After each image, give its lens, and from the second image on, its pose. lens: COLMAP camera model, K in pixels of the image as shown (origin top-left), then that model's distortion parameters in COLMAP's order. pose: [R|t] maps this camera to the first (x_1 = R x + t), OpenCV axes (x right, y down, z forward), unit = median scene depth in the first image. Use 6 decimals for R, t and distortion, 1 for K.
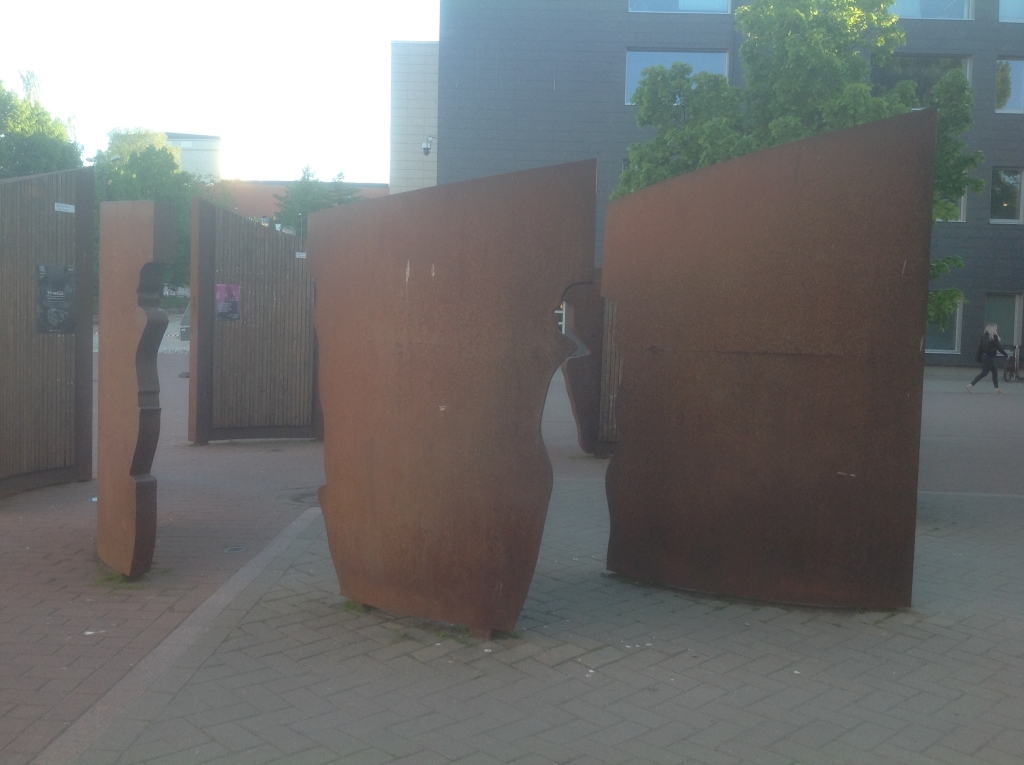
lens RADIAL K [[1022.0, 0, 515.7], [0, 1022.0, 381.9], [0, 0, 1]] dist [-0.009785, 0.000000]
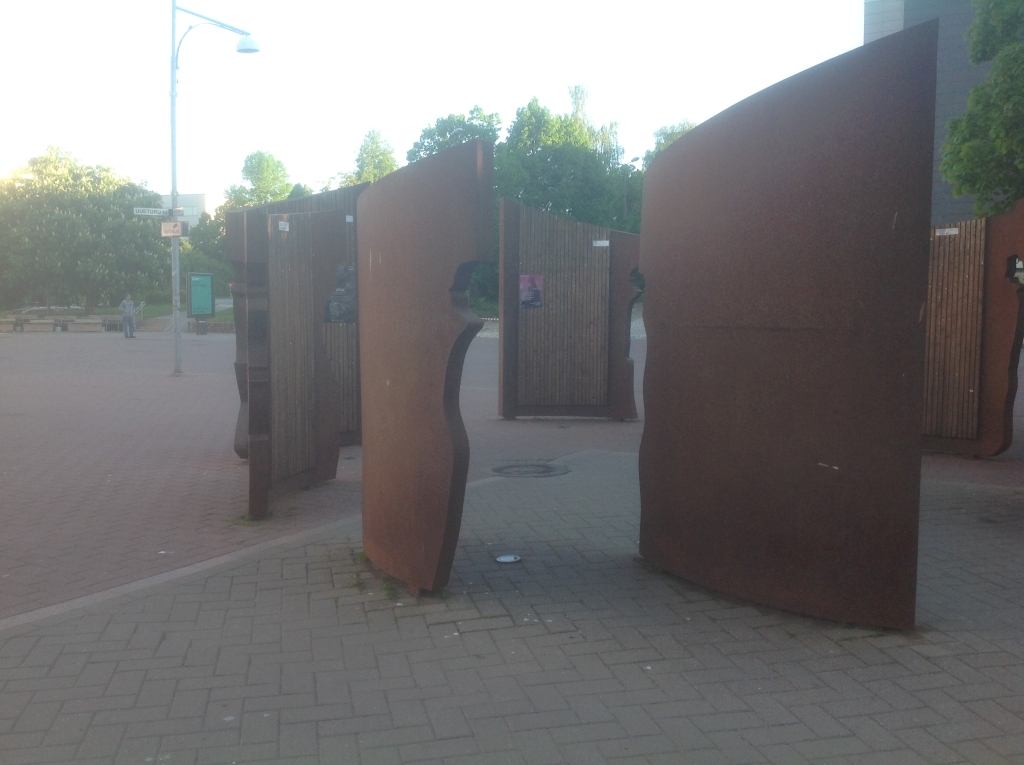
lens RADIAL K [[1022.0, 0, 518.1], [0, 1022.0, 383.5], [0, 0, 1]] dist [-0.009785, 0.000000]
pose [[0.847382, 0.013646, -0.530808, 0.293481], [-0.005010, 0.999831, 0.017706, 0.001976], [0.530959, -0.012345, 0.847307, 0.059910]]
